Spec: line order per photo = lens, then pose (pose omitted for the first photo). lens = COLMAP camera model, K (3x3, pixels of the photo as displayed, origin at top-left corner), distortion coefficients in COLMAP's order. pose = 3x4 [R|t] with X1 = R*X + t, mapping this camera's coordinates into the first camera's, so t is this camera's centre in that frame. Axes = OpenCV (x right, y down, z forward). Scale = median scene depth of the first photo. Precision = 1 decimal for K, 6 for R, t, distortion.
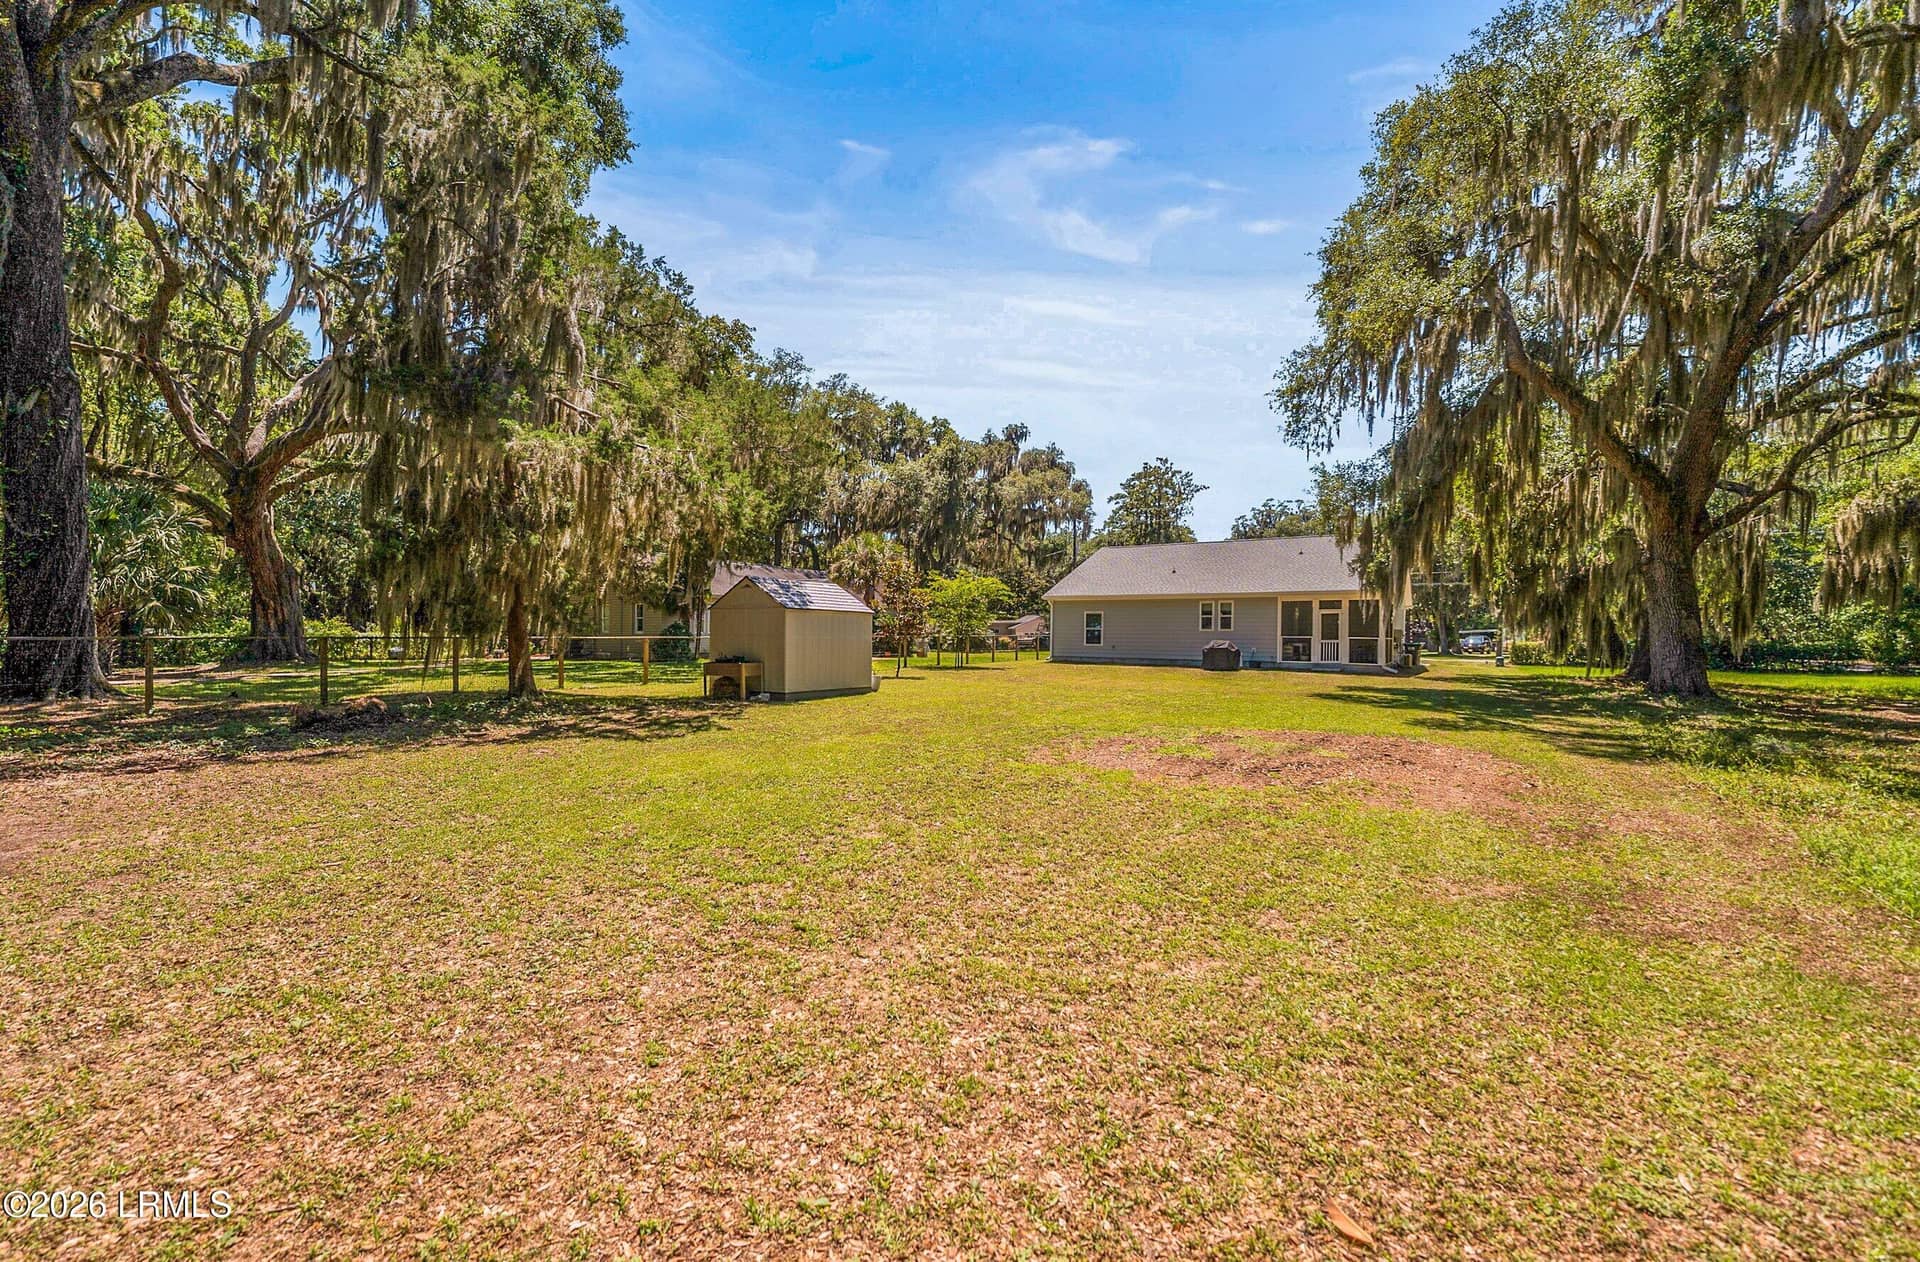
lens RADIAL K [[779.5, 0, 941.6], [0, 779.5, 628.6], [0, 0, 1]] dist [-0.008359, -0.000106]
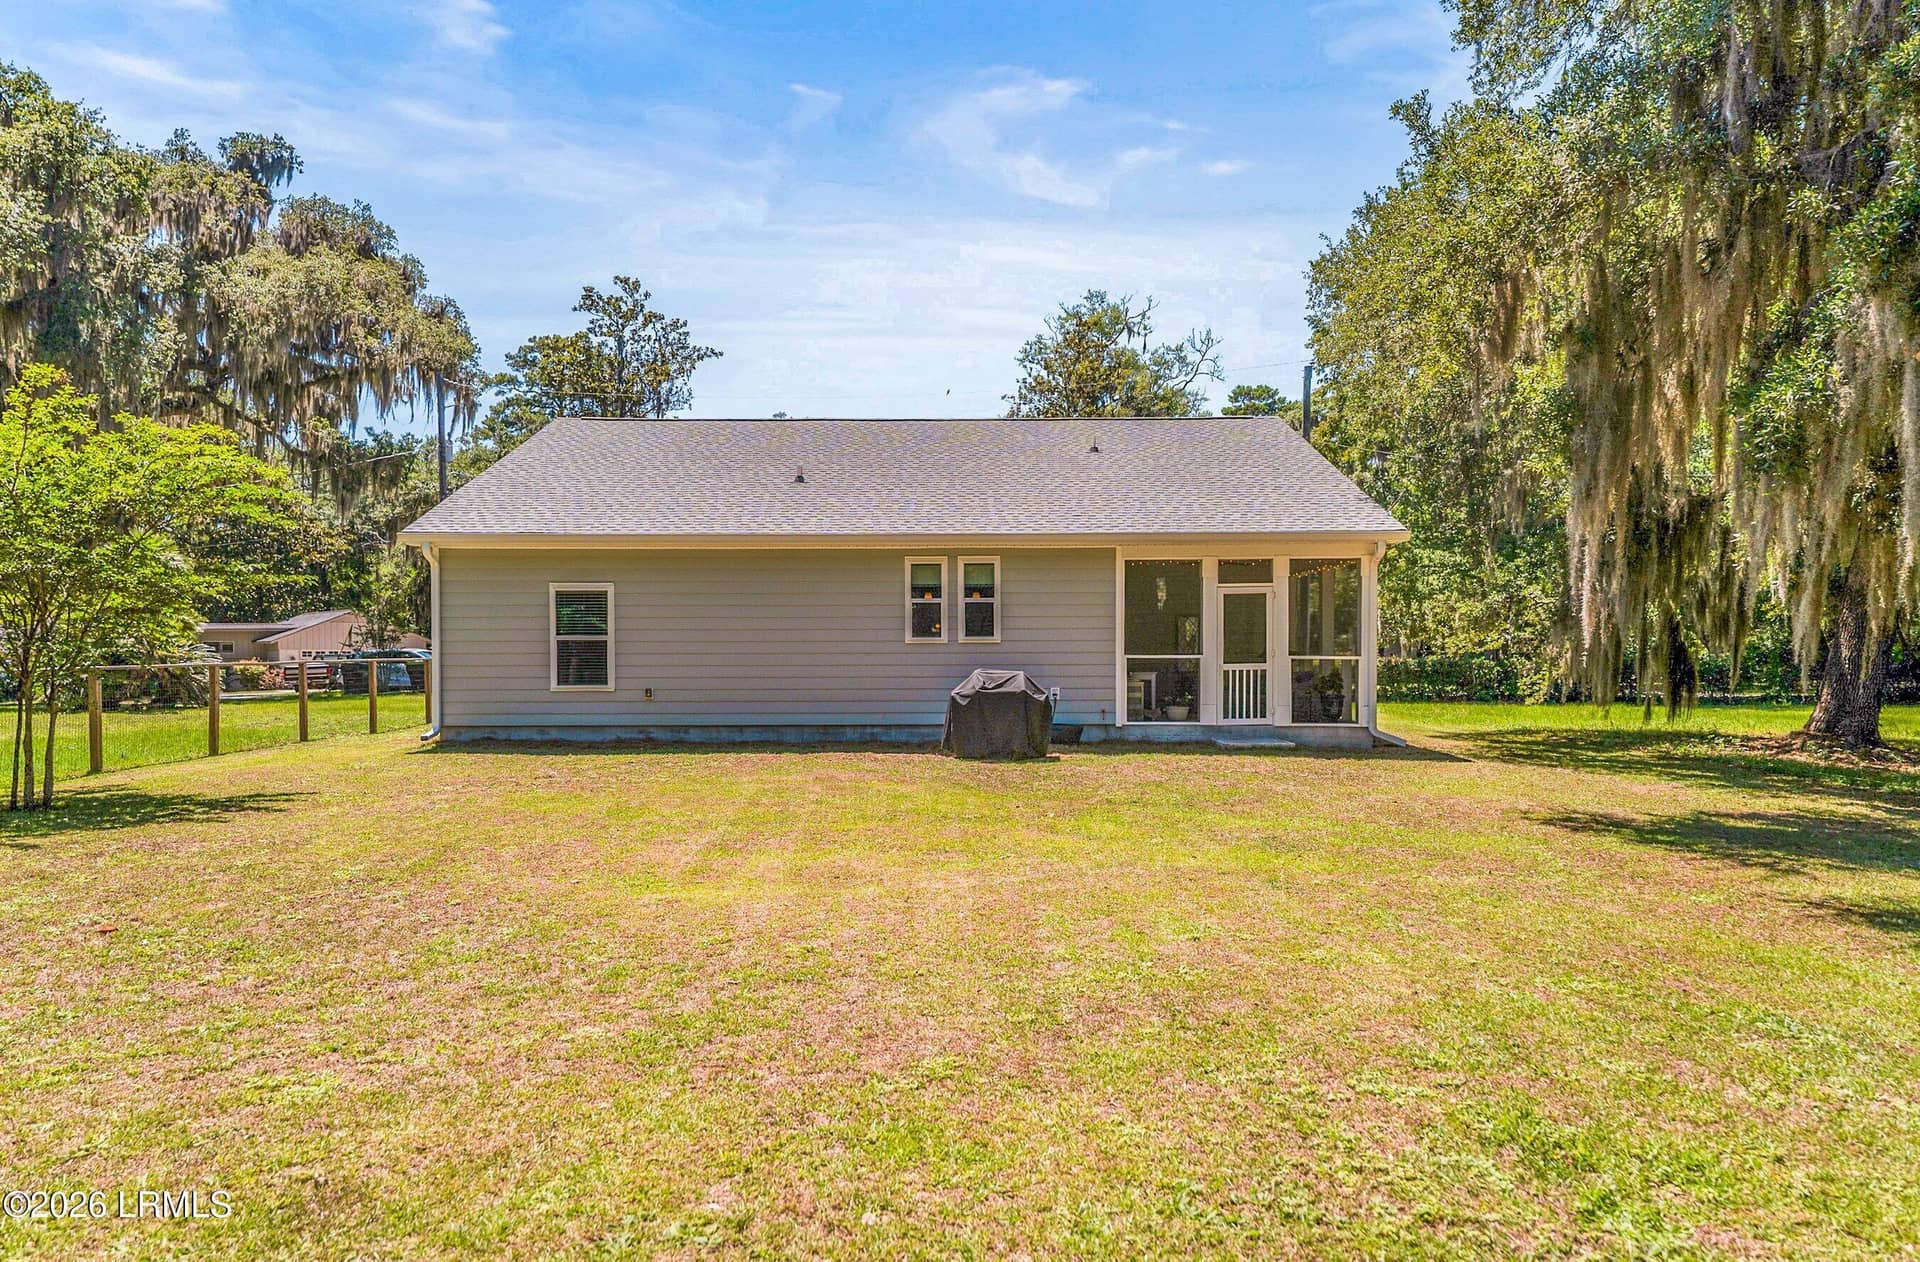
lens RADIAL K [[1252.2, 0, 960.4], [0, 1252.2, 691.1], [0, 0, 1]] dist [0.060160, 0.000491]
pose [[0.830588, -0.027972, 0.556184, 0.019769], [0.006598, 0.999162, 0.040398, 0.001026], [-0.556848, -0.029885, 0.830077, 0.272166]]
